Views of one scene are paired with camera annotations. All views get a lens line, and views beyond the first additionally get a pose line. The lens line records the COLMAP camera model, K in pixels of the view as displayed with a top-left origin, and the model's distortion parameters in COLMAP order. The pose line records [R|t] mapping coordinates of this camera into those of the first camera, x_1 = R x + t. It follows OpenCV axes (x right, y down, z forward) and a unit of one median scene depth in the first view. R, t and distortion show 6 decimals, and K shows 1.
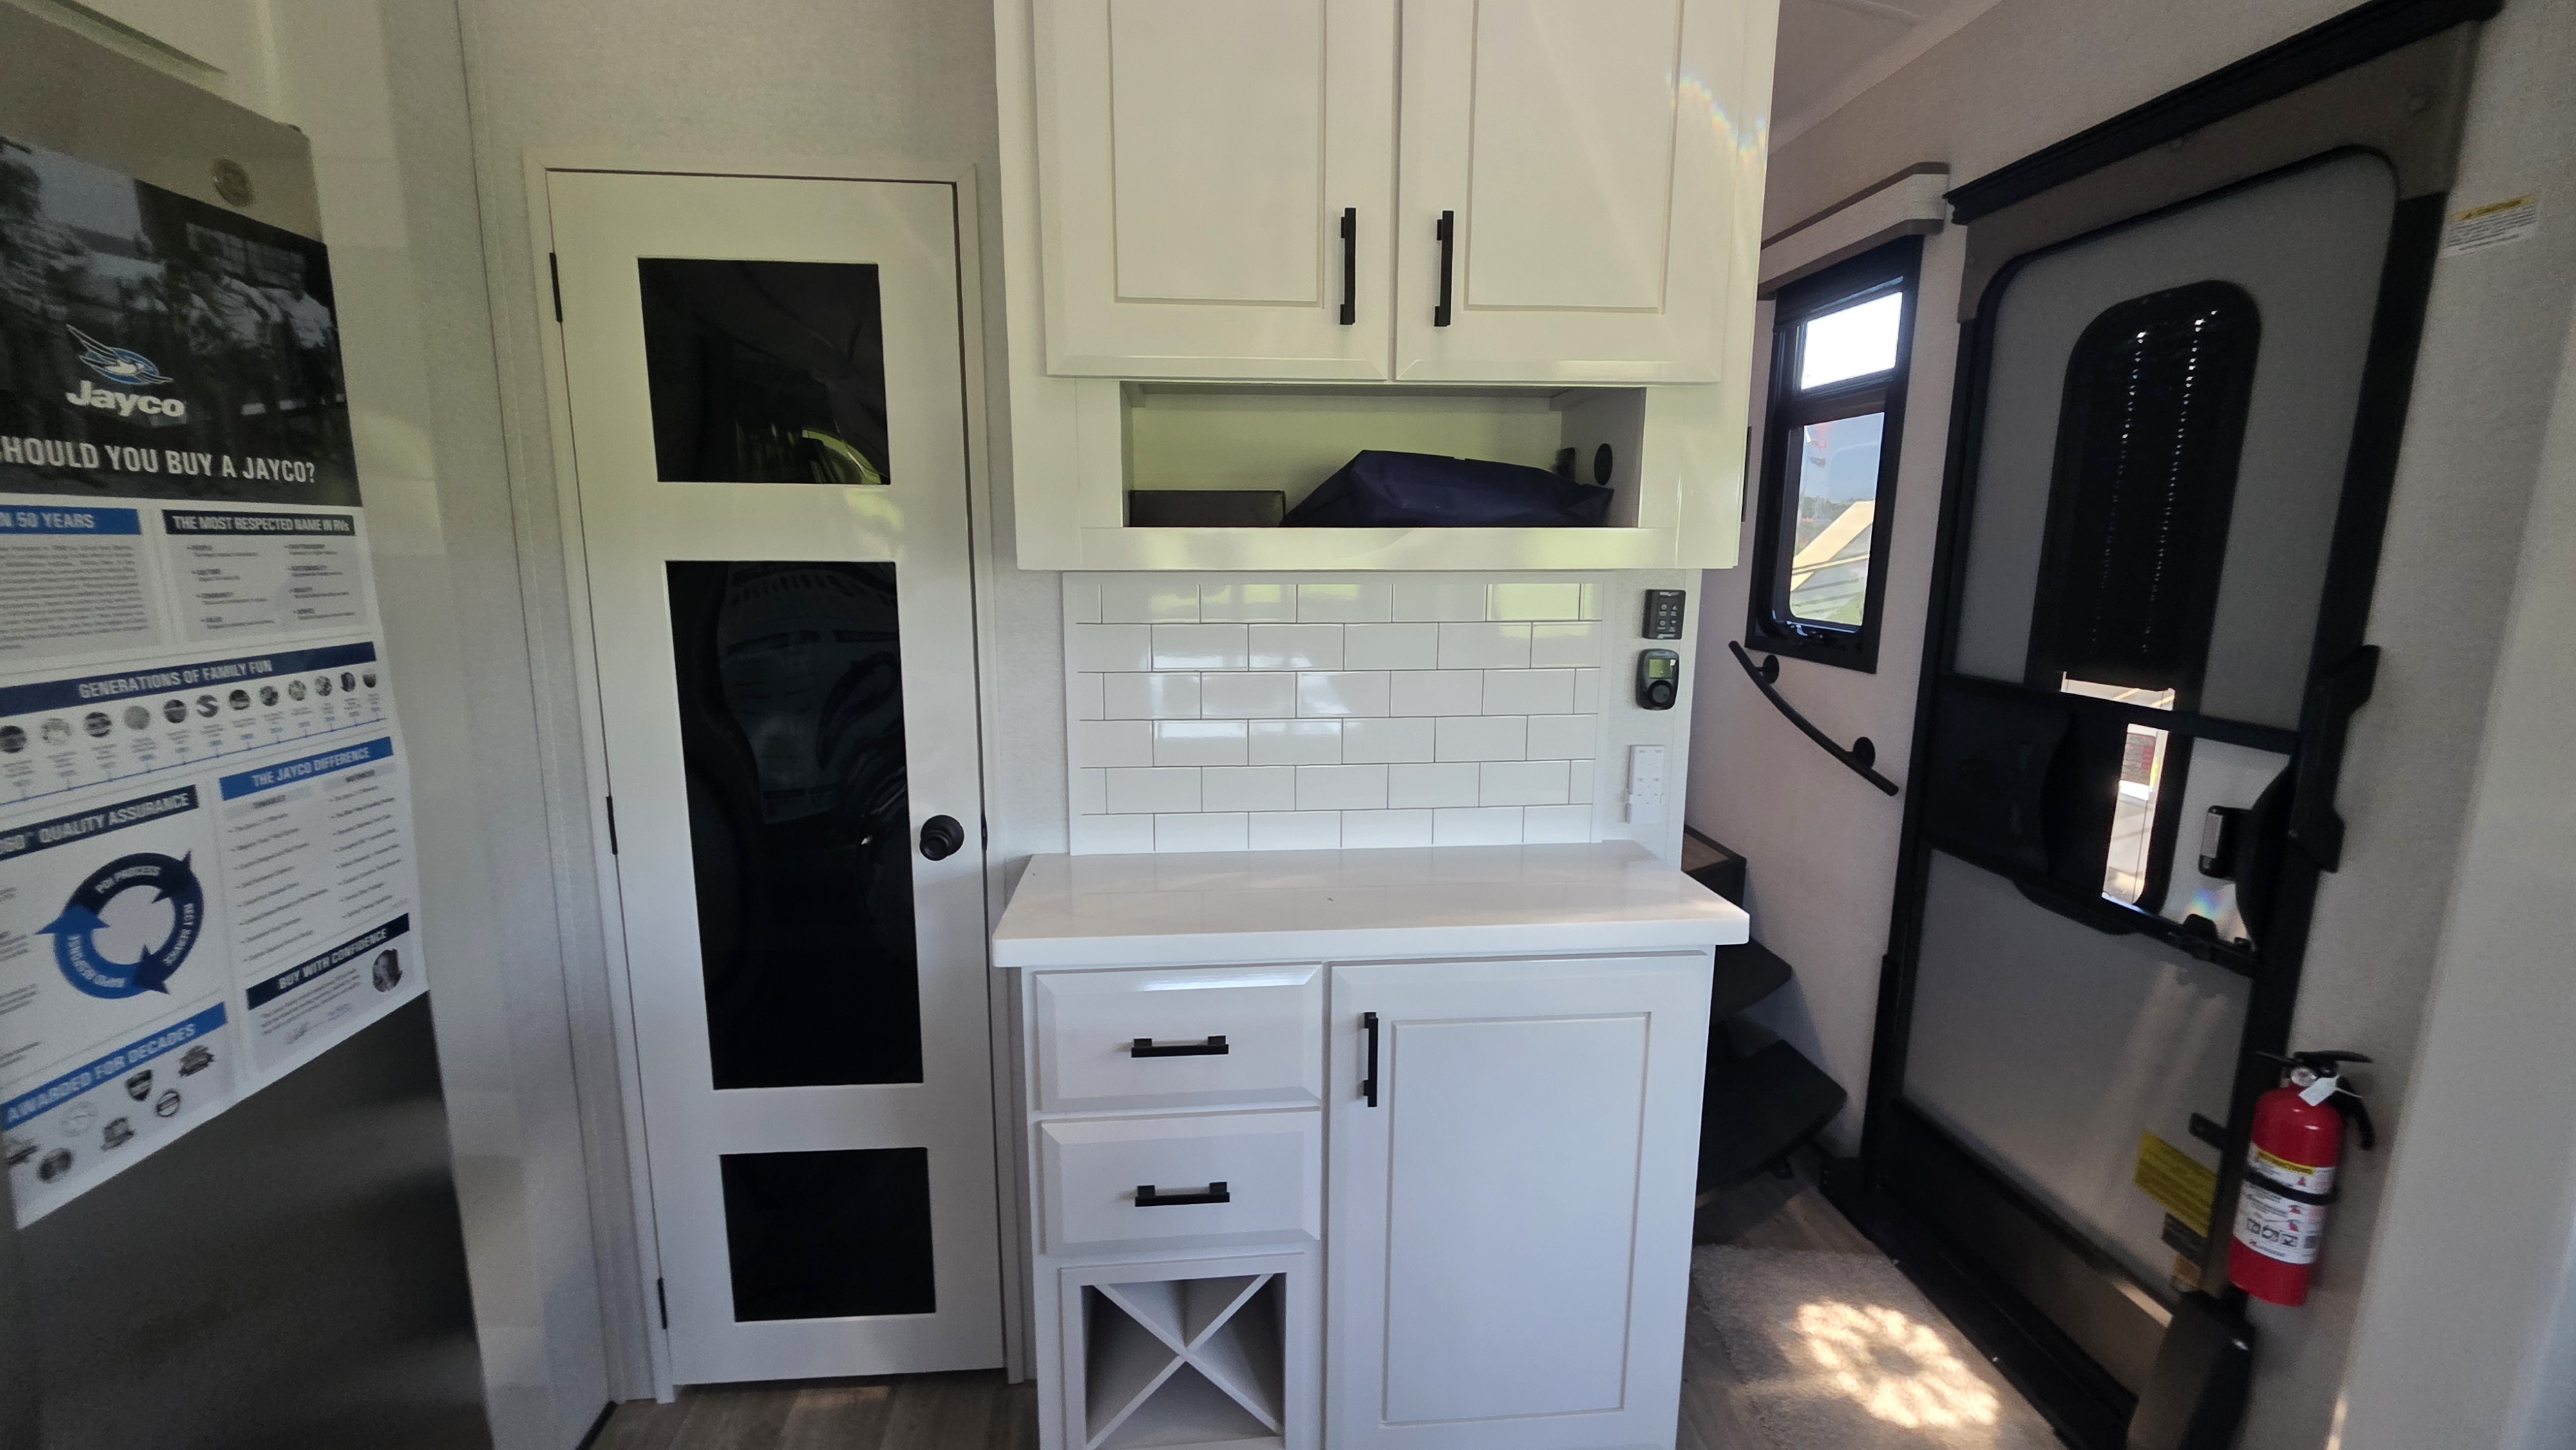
lens RADIAL K [[1047.9, 0, 1286.0], [0, 1047.9, 719.0], [0, 0, 1]] dist [0.006768, -0.001747]
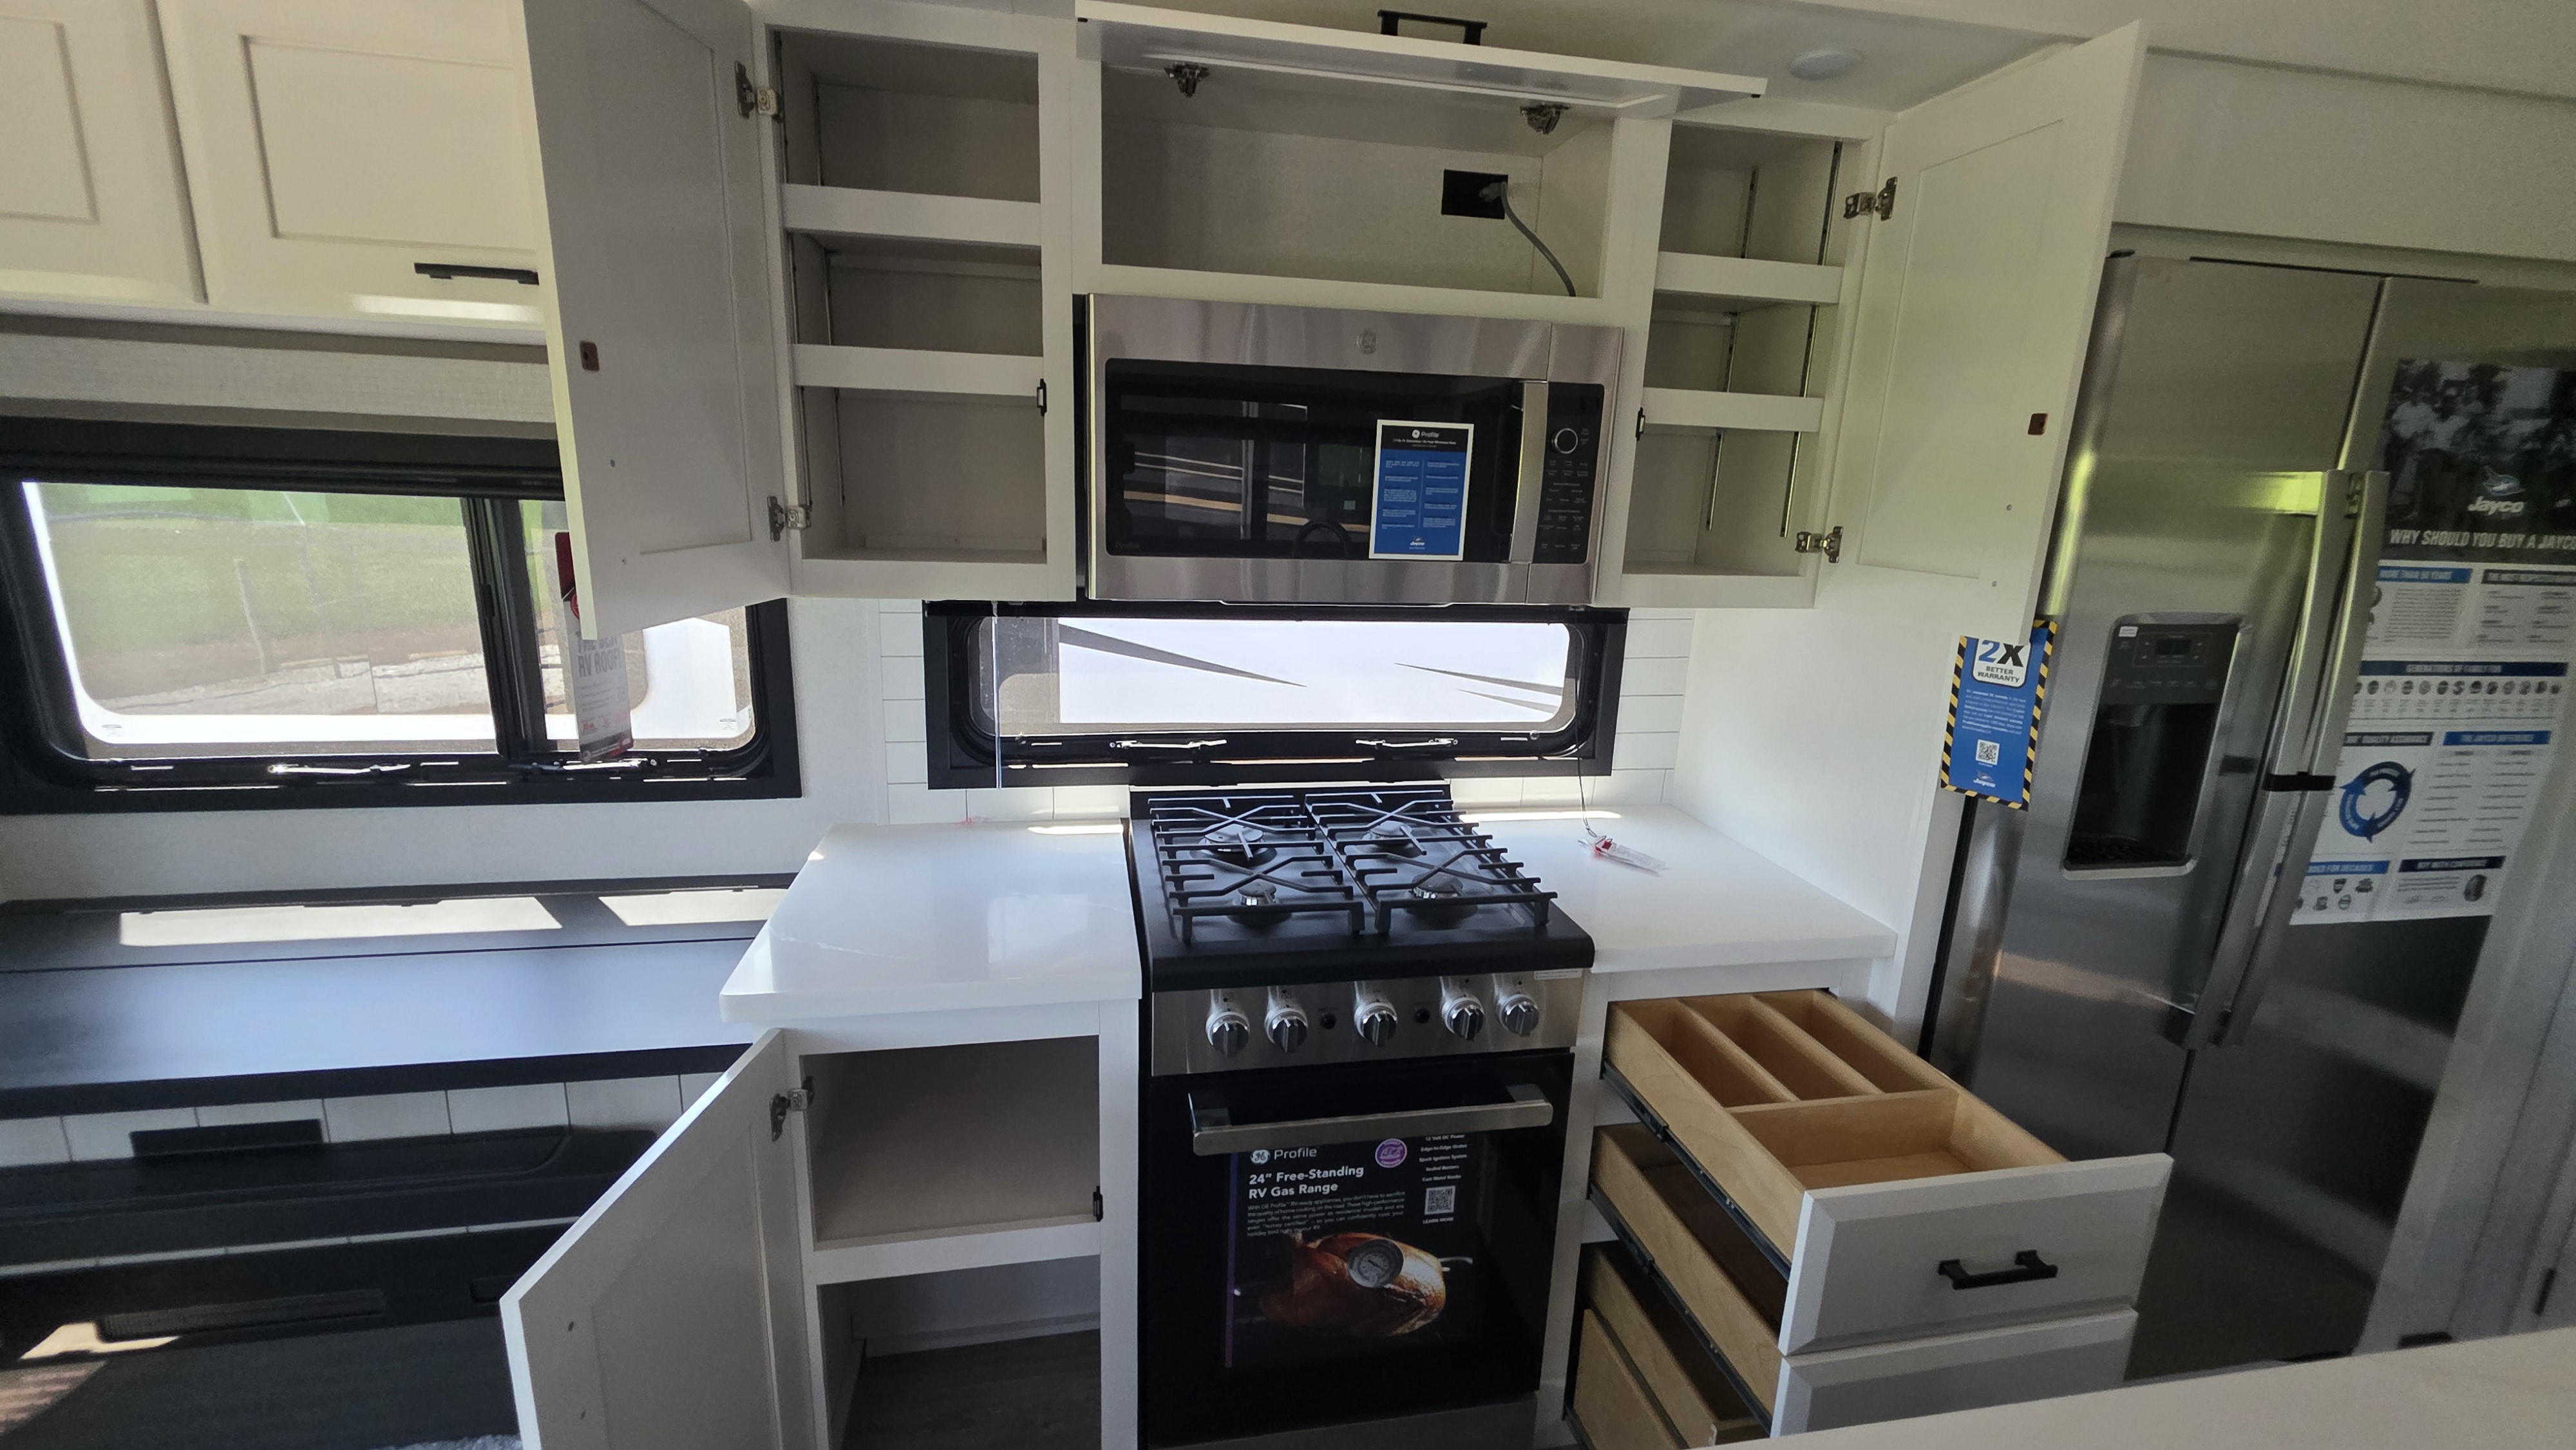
lens RADIAL K [[1047.9, 0, 1272.8], [0, 1047.9, 719.2], [0, 0, 1]] dist [0.006768, -0.001747]
pose [[0.094314, 0.213789, -0.972316, 0.266229], [-0.204027, 0.960090, 0.191310, 0.063831], [0.974412, 0.180335, 0.134169, -0.660665]]
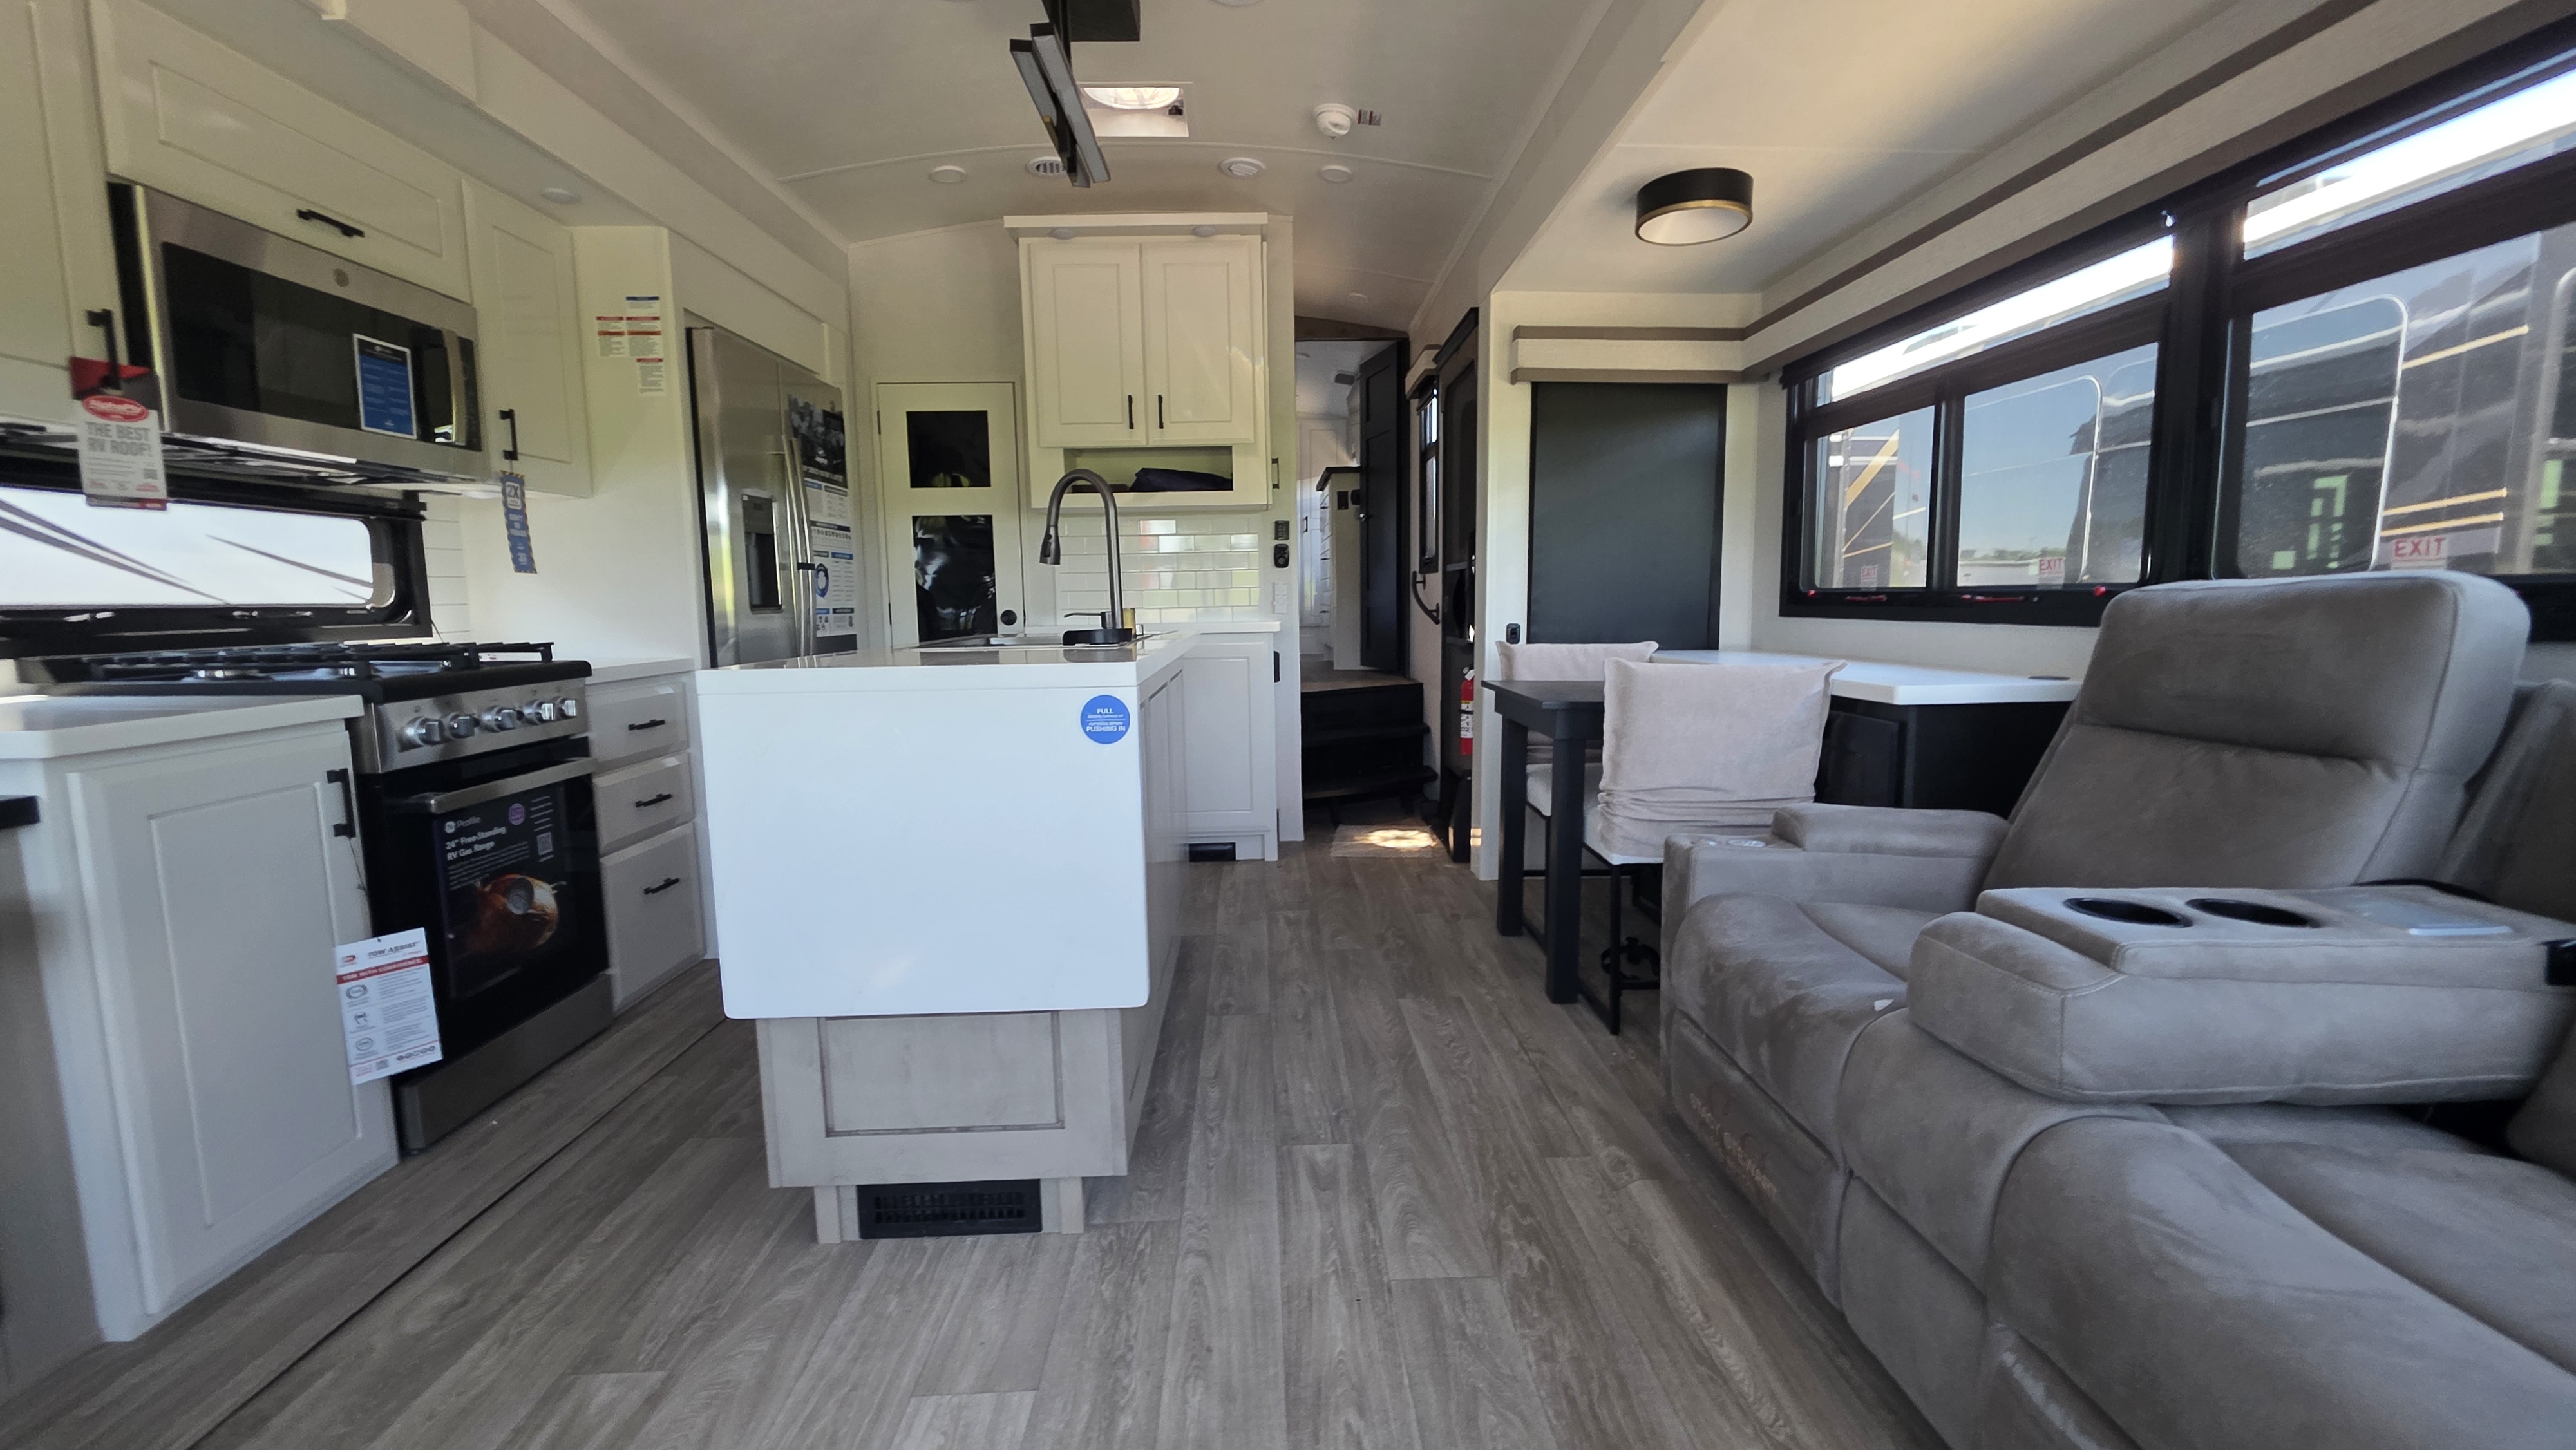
lens RADIAL K [[1047.9, 0, 1299.1], [0, 1047.9, 712.0], [0, 0, 1]] dist [0.006768, -0.001747]
pose [[0.998461, -0.017576, -0.052591, 0.645719], [0.014317, 0.997991, -0.061713, 0.623203], [0.053570, 0.060865, 0.996707, -1.899708]]
